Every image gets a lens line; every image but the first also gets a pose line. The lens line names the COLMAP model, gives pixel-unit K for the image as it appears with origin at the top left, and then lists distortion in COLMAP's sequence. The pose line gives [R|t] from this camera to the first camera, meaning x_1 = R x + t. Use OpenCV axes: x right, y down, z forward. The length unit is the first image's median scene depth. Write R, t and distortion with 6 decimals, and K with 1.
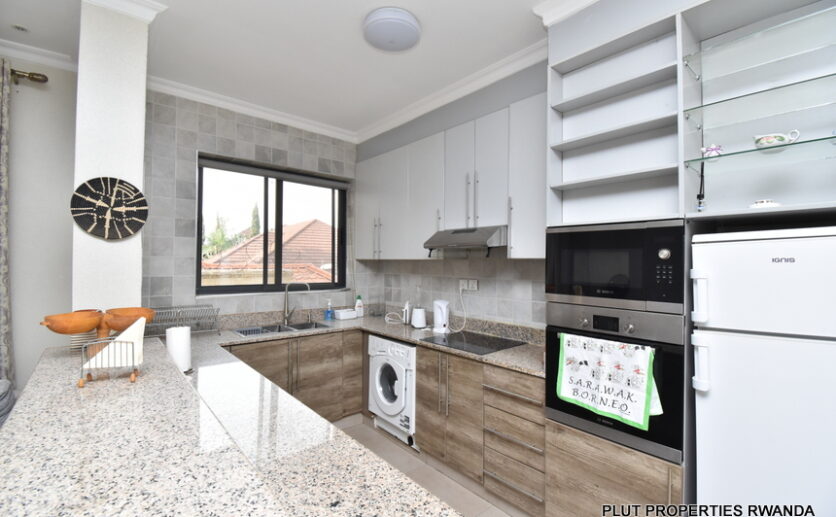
lens RADIAL K [[369.0, 0, 417.2], [0, 369.0, 260.0], [0, 0, 1]] dist [-0.011056, -0.006821]
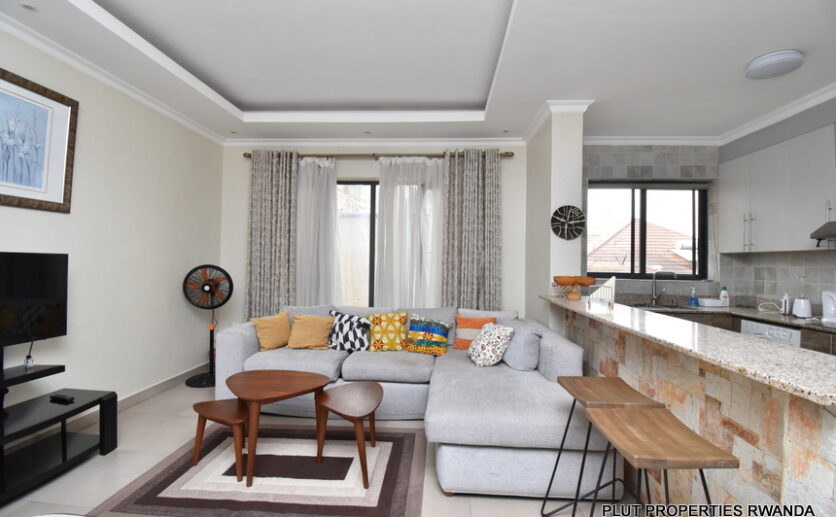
lens RADIAL K [[369.0, 0, 418.9], [0, 369.0, 260.6], [0, 0, 1]] dist [-0.011056, -0.006821]
pose [[0.701058, -0.003145, -0.713097, -0.027055], [-0.002517, 0.999973, -0.006884, 0.035571], [0.713099, 0.006621, 0.701032, -0.451766]]
